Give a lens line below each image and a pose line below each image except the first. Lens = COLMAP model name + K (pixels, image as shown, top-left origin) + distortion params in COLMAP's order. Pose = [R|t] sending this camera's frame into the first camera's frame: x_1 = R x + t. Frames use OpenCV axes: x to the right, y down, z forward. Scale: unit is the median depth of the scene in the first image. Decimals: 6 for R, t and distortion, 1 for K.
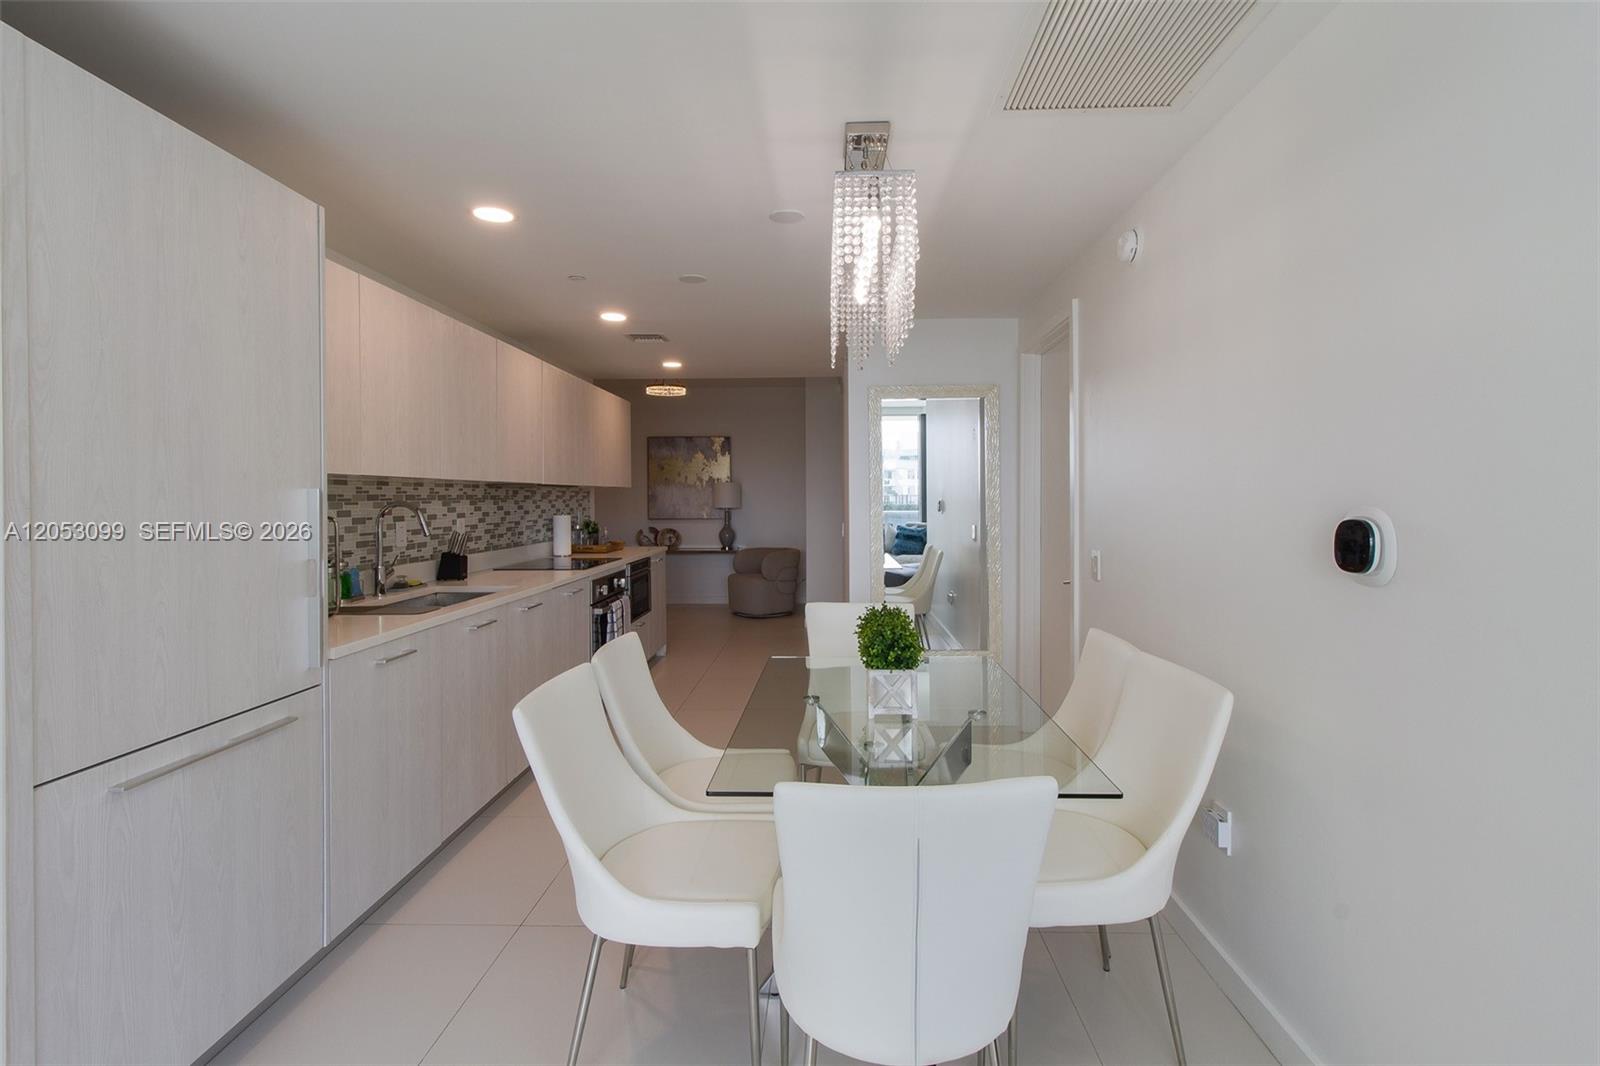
lens RADIAL K [[766.2, 0, 807.5], [0, 766.2, 485.8], [0, 0, 1]] dist [0.000838, 0.000581]
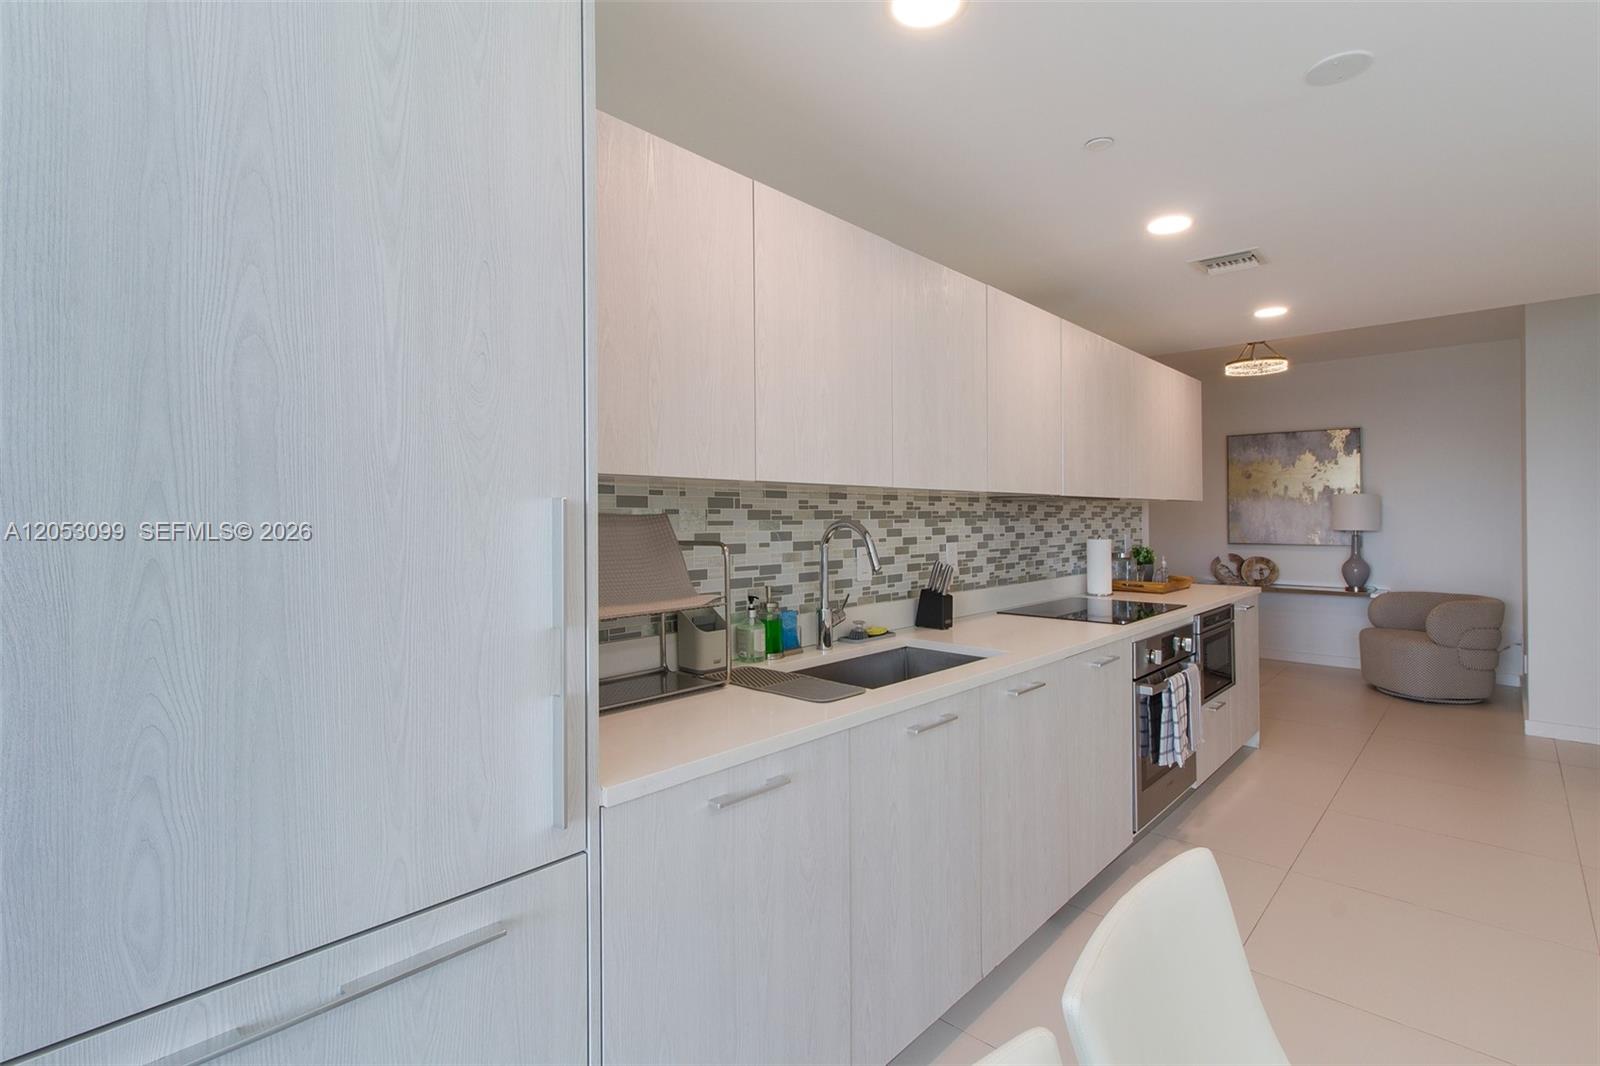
lens RADIAL K [[777.2, 0, 801.5], [0, 777.2, 516.4], [0, 0, 1]] dist [0.002387, 0.000678]
pose [[0.762074, 0.002890, -0.647484, -0.061337], [0.008272, 0.999865, 0.014199, 0.004068], [0.647438, -0.016177, 0.761947, 0.274874]]
